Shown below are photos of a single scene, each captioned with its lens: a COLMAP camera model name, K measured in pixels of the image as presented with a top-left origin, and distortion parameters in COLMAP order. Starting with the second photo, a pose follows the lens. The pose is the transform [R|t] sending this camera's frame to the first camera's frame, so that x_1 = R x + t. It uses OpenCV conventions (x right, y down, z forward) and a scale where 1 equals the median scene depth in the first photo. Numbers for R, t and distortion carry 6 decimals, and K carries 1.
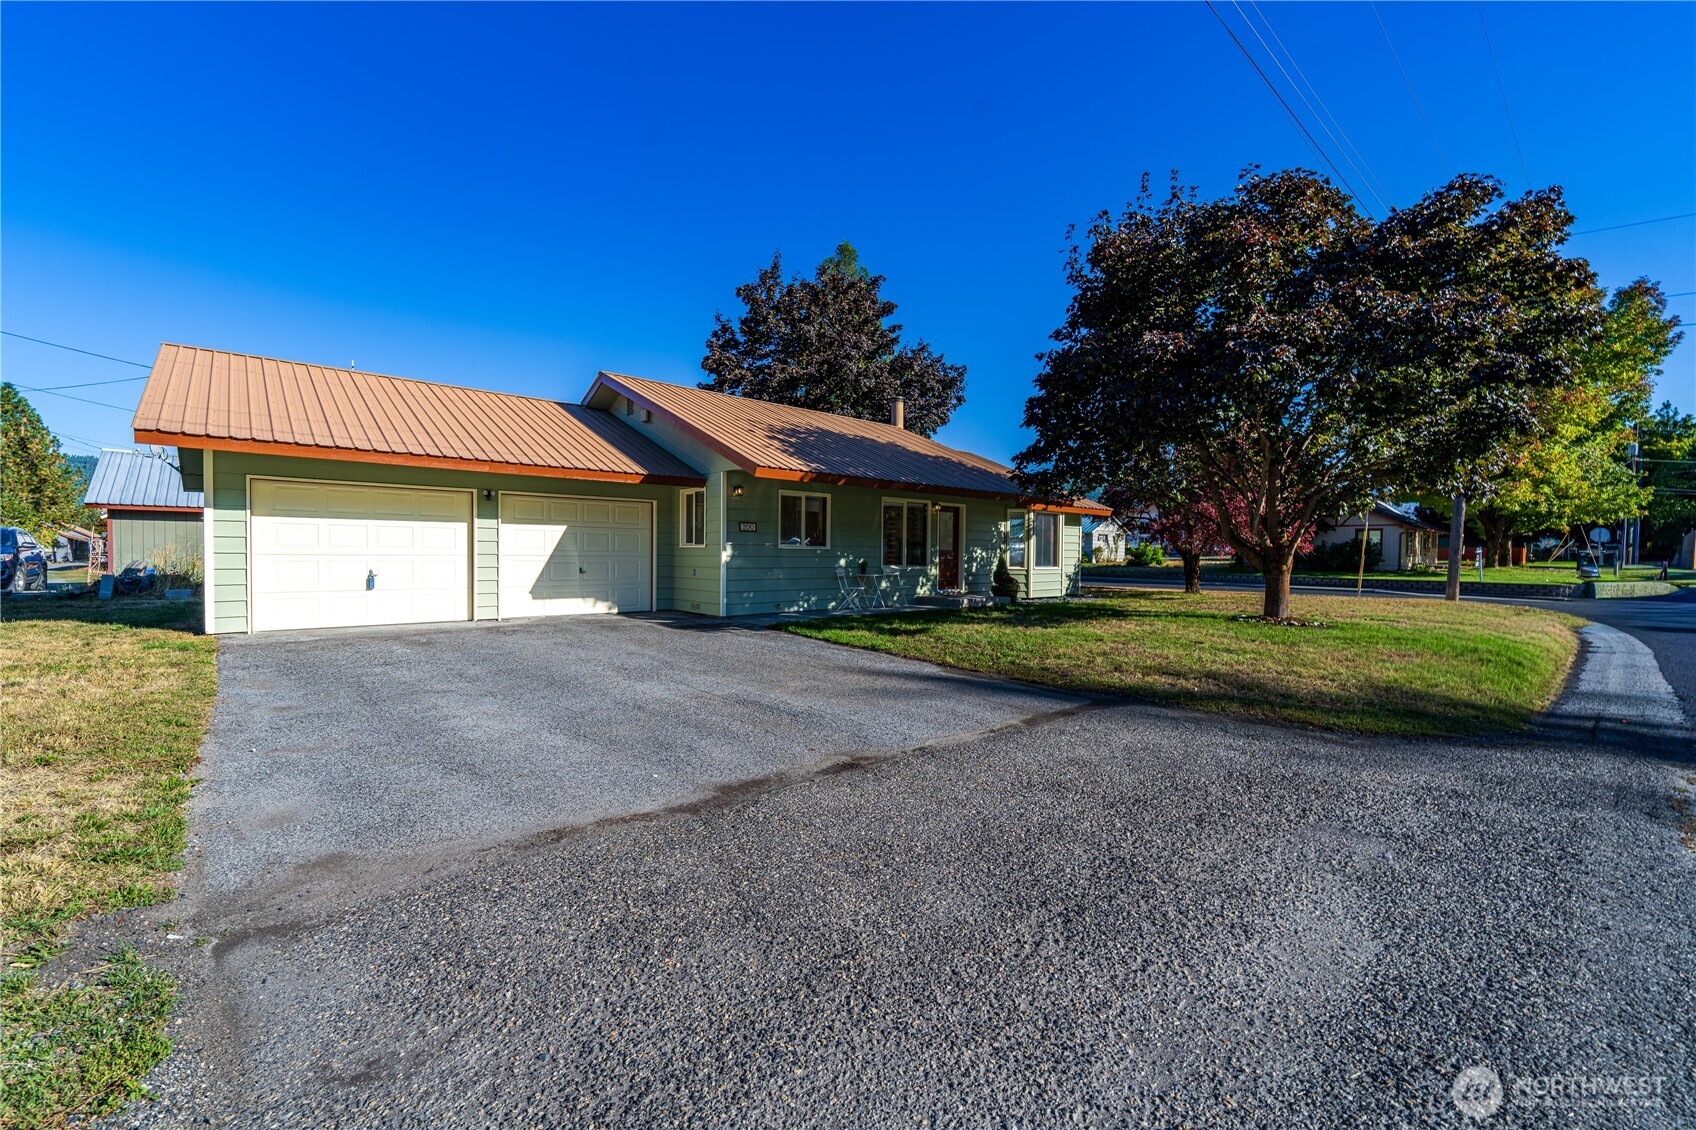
lens RADIAL K [[647.4, 0, 848.0], [0, 647.4, 565.0], [0, 0, 1]] dist [0.000122, -0.000017]
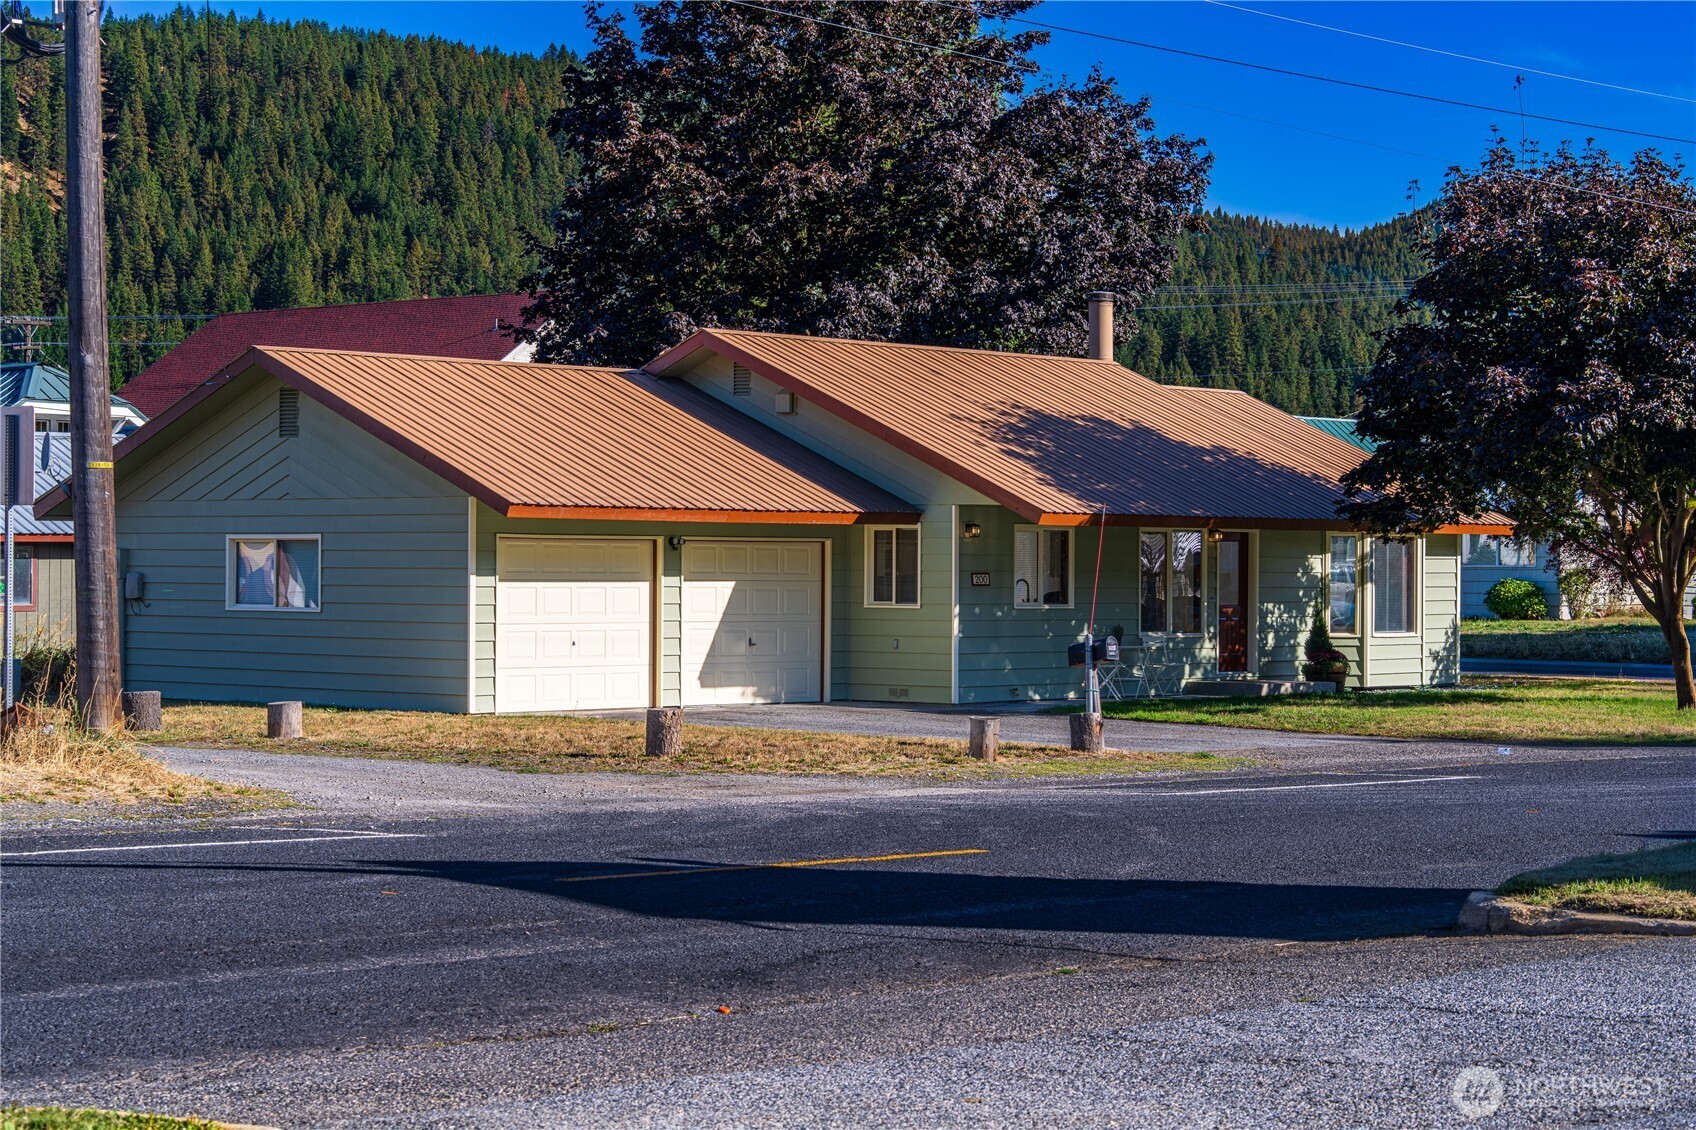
lens RADIAL K [[3457.9, 0, 848.0], [0, 3457.9, 565.0], [0, 0, 1]] dist [0.005160, -0.074102]
pose [[0.991991, -0.005696, 0.126181, -0.619777], [0.008182, 0.999782, -0.019194, -0.002076], [-0.126044, 0.020073, 0.991822, -2.192799]]
